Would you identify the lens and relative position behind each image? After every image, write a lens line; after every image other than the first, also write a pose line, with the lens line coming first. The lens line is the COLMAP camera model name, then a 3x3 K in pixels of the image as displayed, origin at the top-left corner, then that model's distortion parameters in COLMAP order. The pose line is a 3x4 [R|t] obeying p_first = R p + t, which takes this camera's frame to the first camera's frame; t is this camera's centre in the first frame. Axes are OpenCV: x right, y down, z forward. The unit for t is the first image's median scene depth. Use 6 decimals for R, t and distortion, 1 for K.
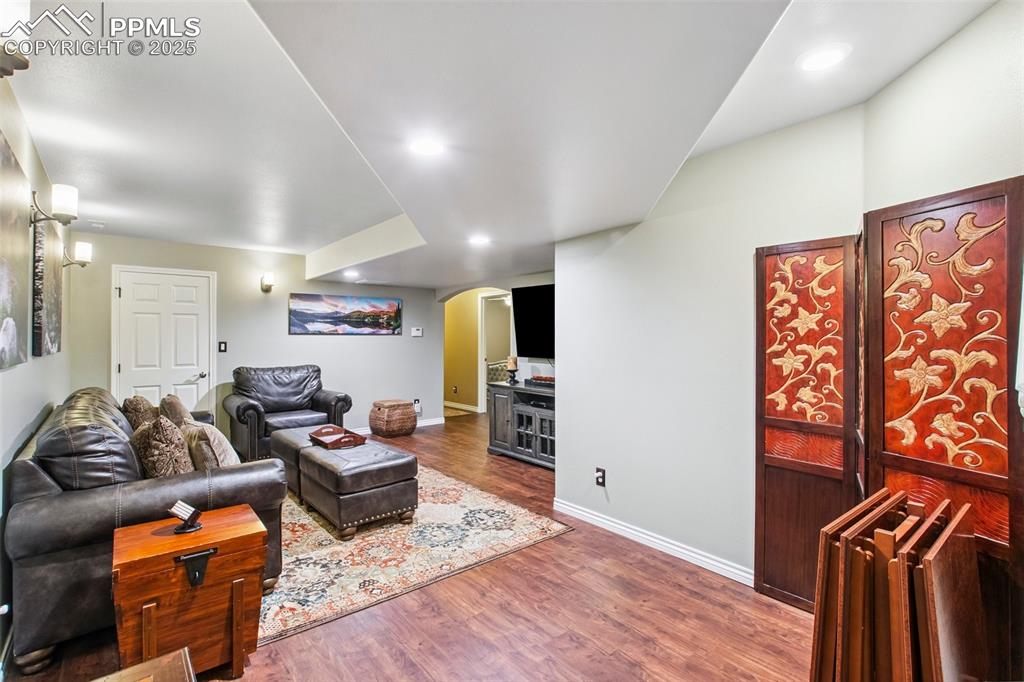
lens RADIAL K [[473.9, 0, 511.5], [0, 473.9, 338.4], [0, 0, 1]] dist [-0.001936, 0.000569]
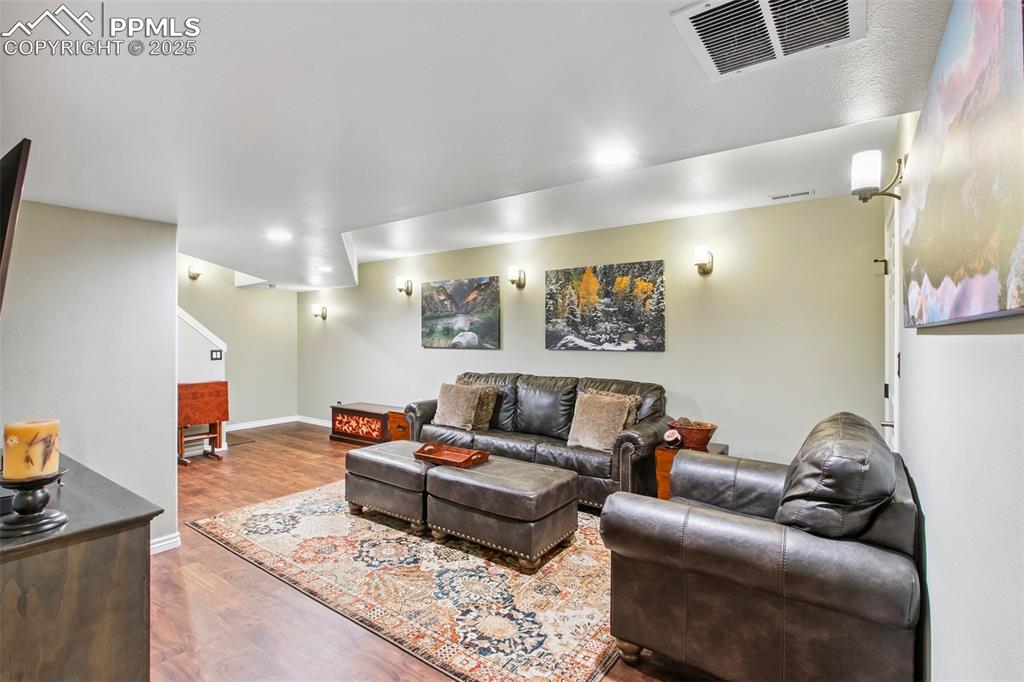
lens RADIAL K [[473.9, 0, 511.3], [0, 473.9, 339.1], [0, 0, 1]] dist [-0.001936, 0.000569]
pose [[-0.967183, 0.001824, -0.254073, -0.291281], [0.000339, 0.999983, 0.005886, -0.011578], [0.254080, 0.005607, -0.967167, 2.137274]]
